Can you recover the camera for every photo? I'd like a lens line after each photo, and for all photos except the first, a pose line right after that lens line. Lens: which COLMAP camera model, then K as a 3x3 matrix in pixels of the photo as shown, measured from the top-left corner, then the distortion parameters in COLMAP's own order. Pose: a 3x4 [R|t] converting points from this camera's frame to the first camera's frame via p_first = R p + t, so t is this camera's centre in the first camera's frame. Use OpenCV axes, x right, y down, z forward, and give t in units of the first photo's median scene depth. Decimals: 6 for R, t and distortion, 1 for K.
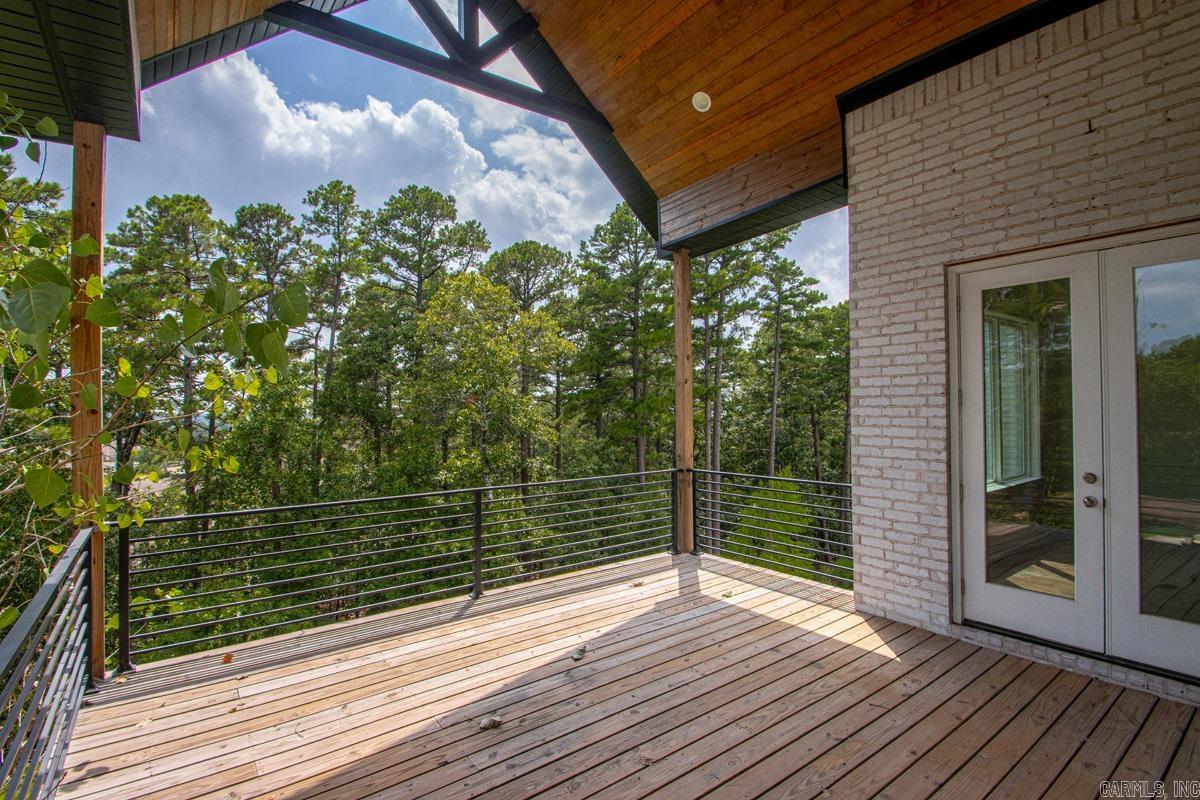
lens RADIAL K [[563.5, 0, 595.3], [0, 563.5, 408.4], [0, 0, 1]] dist [0.008251, -0.009780]
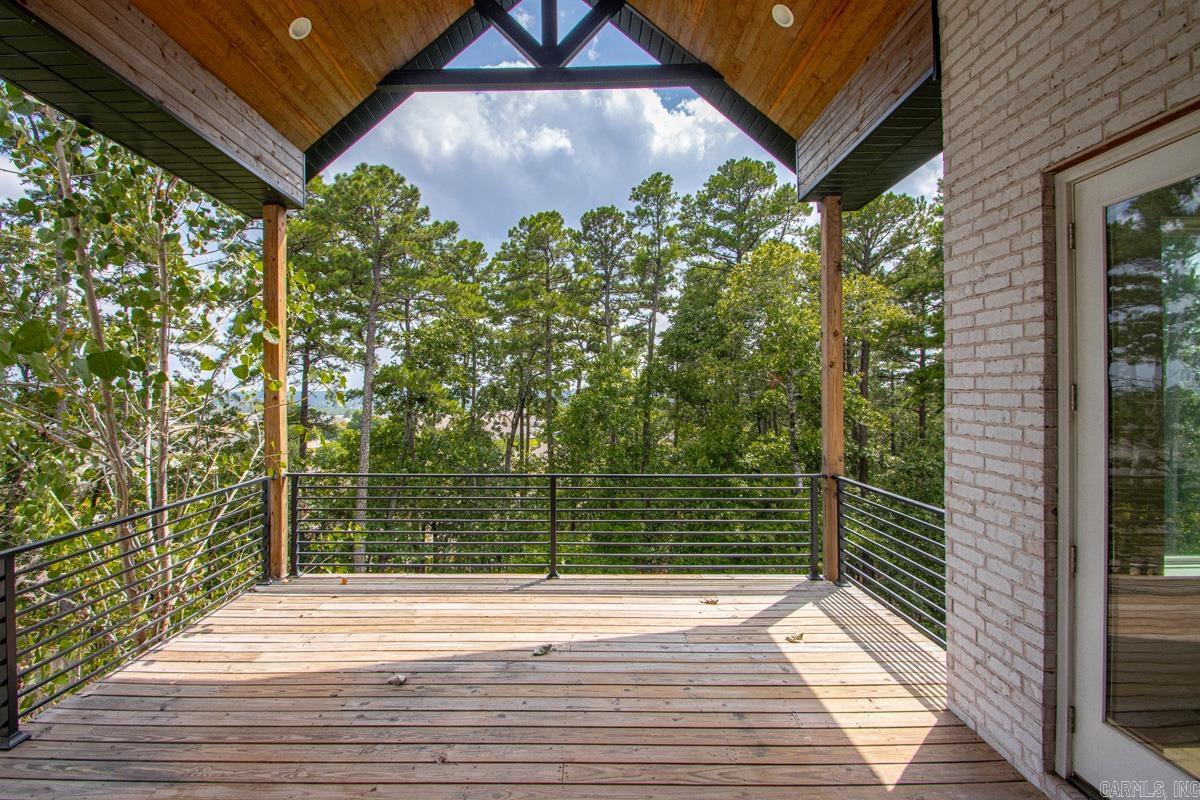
lens RADIAL K [[585.0, 0, 579.8], [0, 585.0, 393.8], [0, 0, 1]] dist [0.005997, -0.007301]
pose [[0.797304, 0.011744, -0.603463, 0.457212], [-0.003659, 0.999886, 0.014625, -0.021738], [0.603567, -0.009453, 0.797257, 0.160483]]
